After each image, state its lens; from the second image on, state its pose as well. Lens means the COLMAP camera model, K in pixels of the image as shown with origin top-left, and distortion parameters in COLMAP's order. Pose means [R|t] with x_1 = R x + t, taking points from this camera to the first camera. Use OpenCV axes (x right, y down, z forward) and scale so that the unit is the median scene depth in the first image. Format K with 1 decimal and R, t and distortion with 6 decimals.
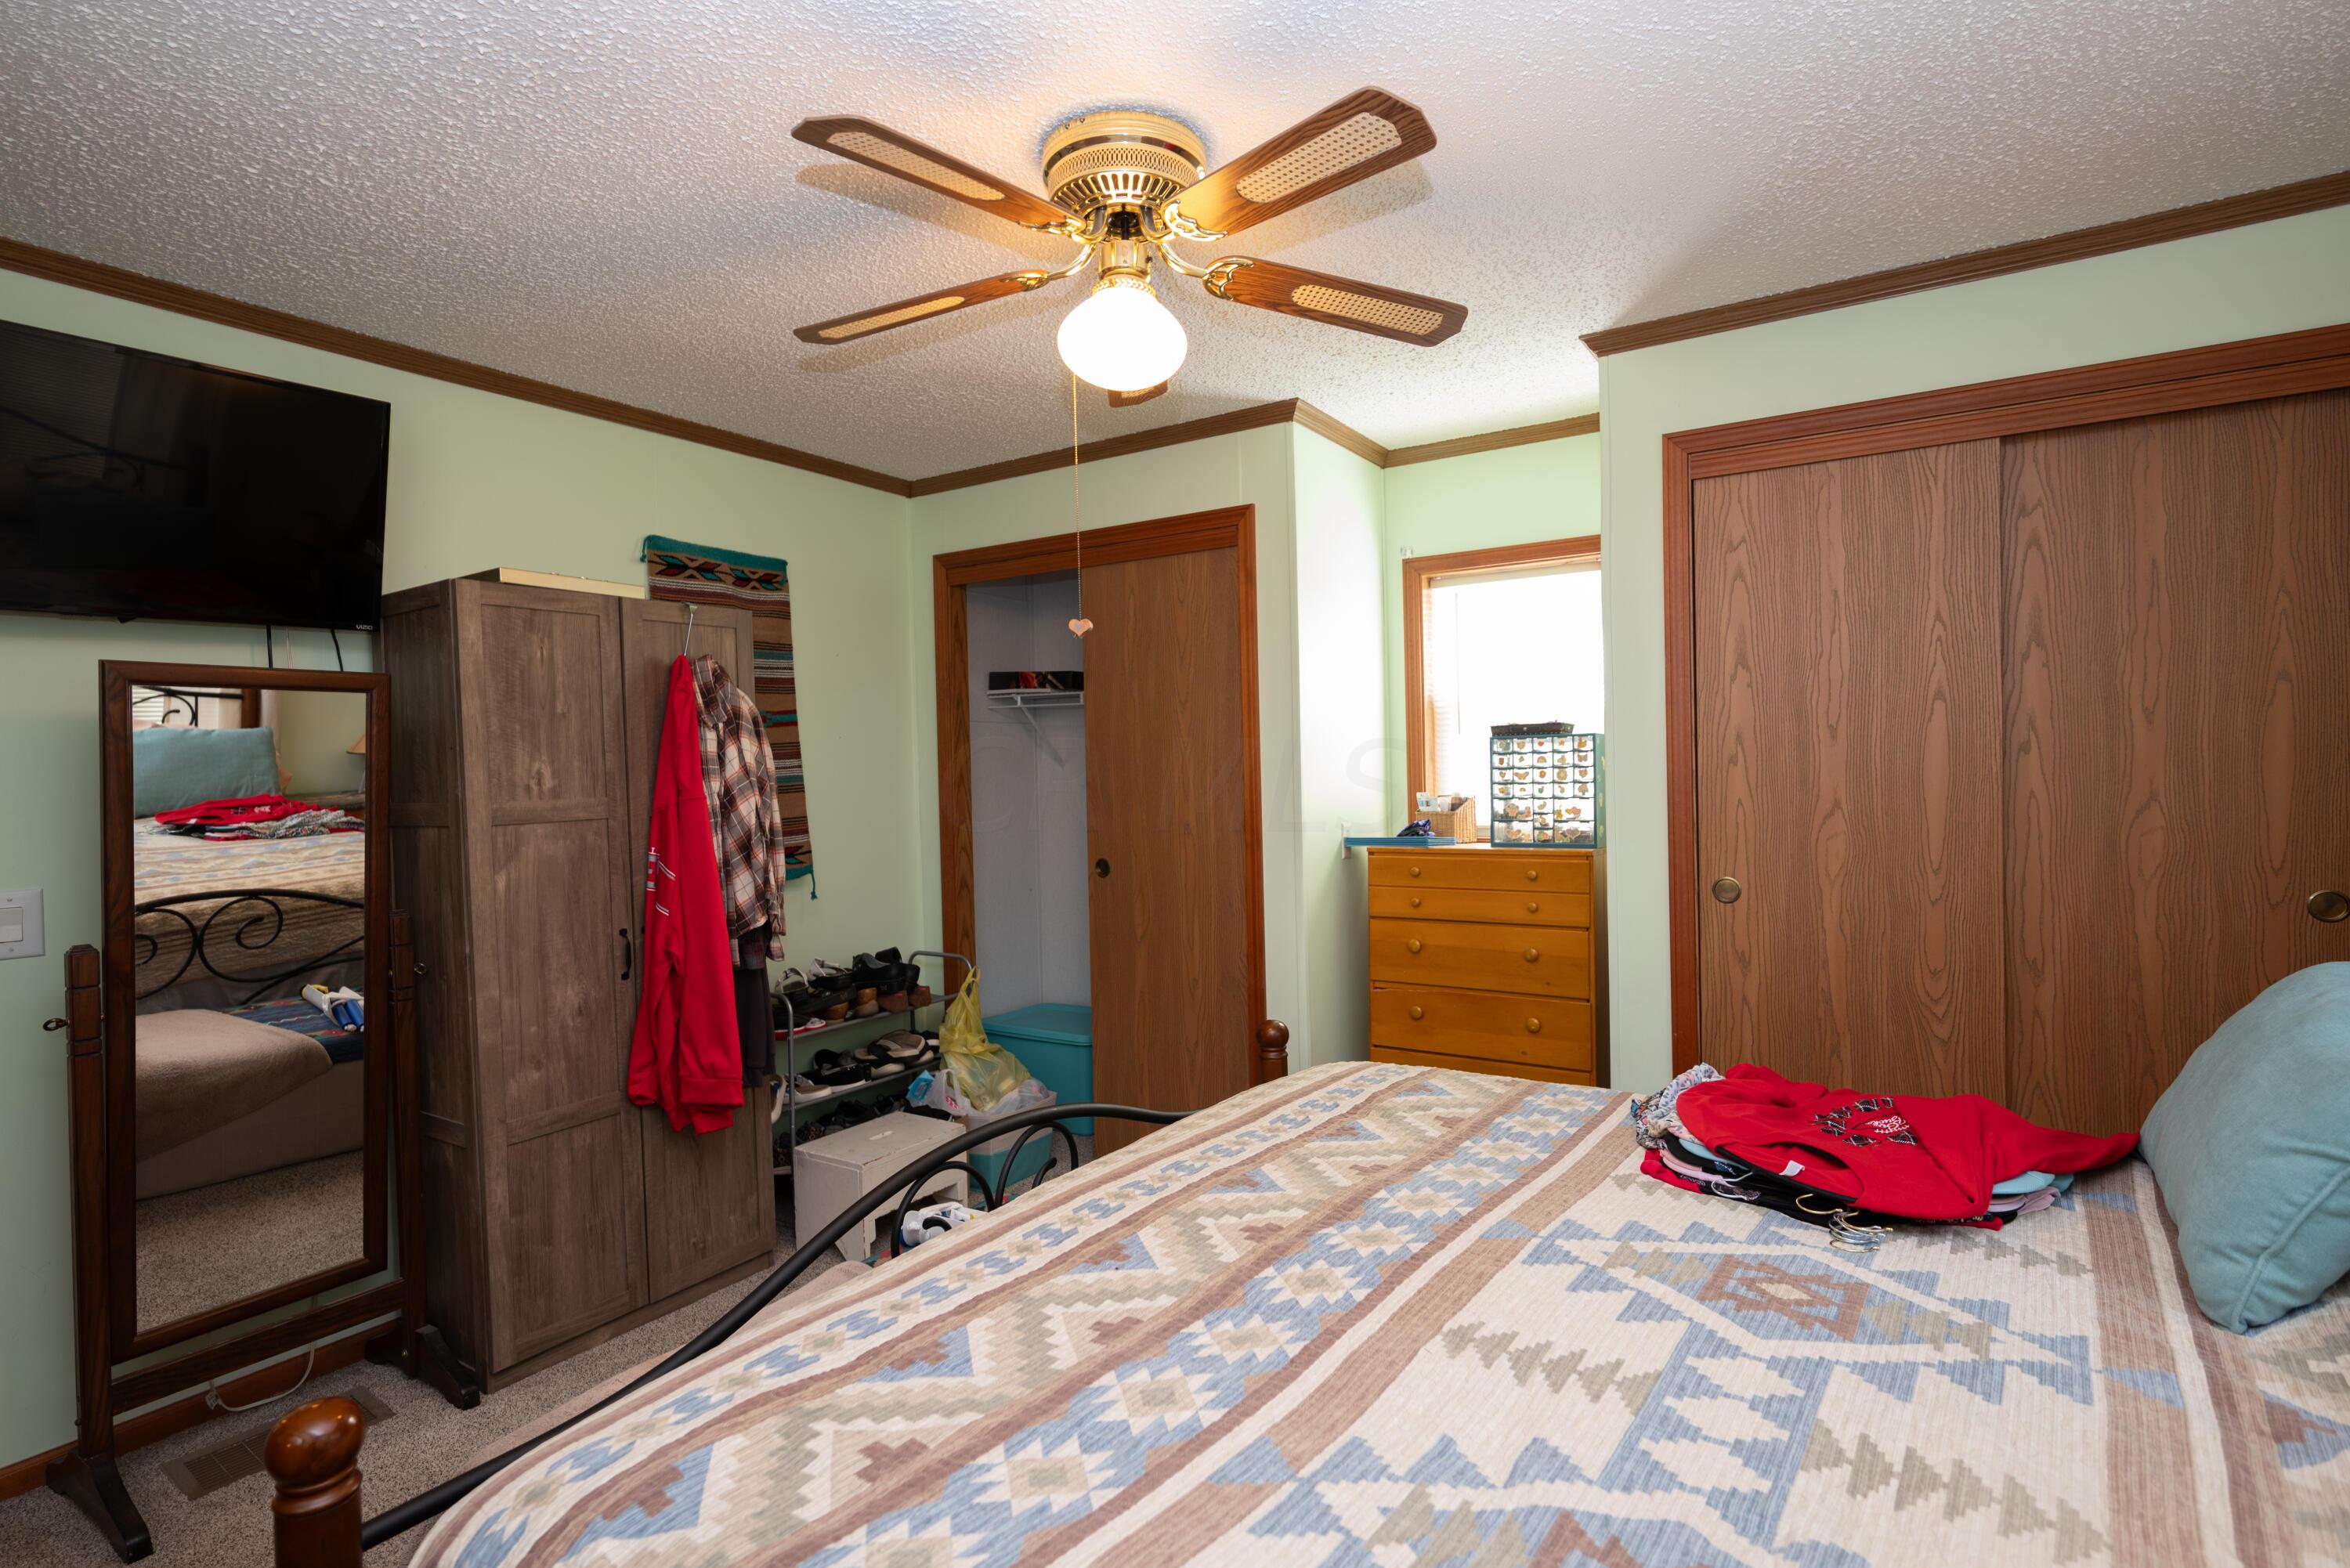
lens RADIAL K [[1154.5, 0, 1175.0], [0, 1154.5, 784.0], [0, 0, 1]] dist [0.004386, 0.000830]
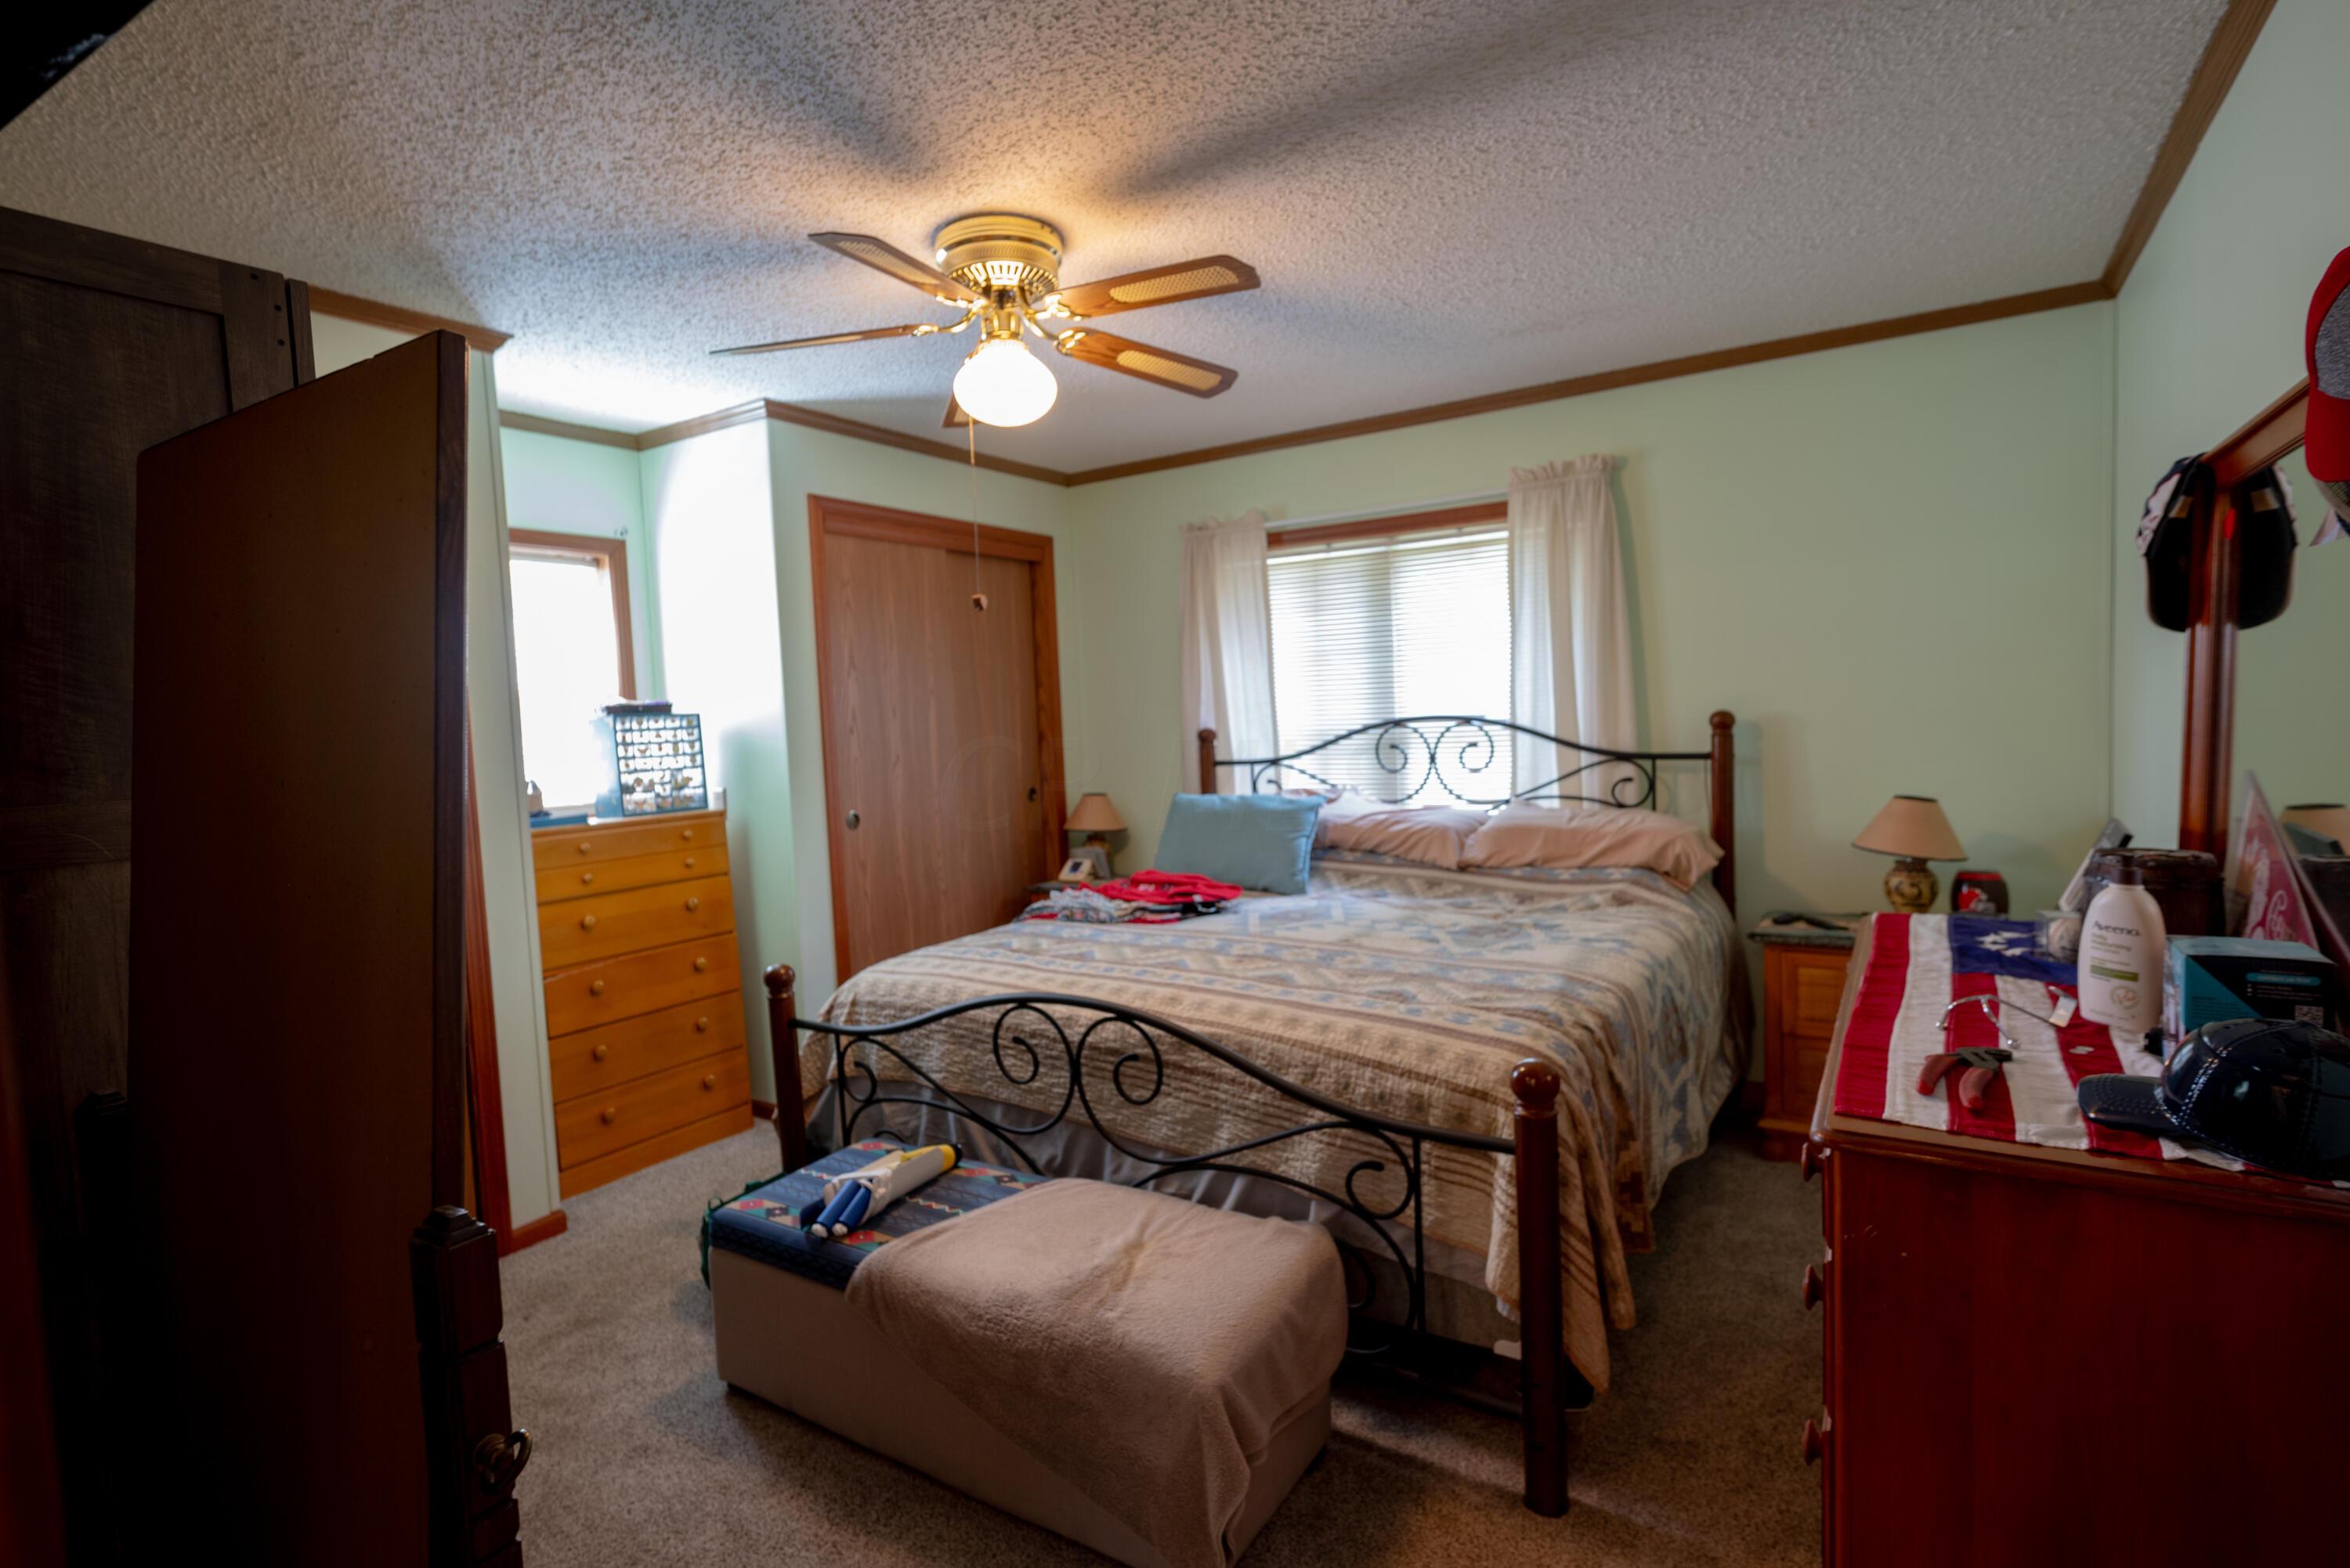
lens RADIAL K [[1154.5, 0, 1175.0], [0, 1154.5, 784.0], [0, 0, 1]] dist [0.004386, 0.000830]
pose [[-0.020666, -0.034480, 0.999192, -0.984976], [0.059054, 0.997618, 0.035647, 0.018442], [-0.998041, 0.059743, -0.018581, 0.623870]]
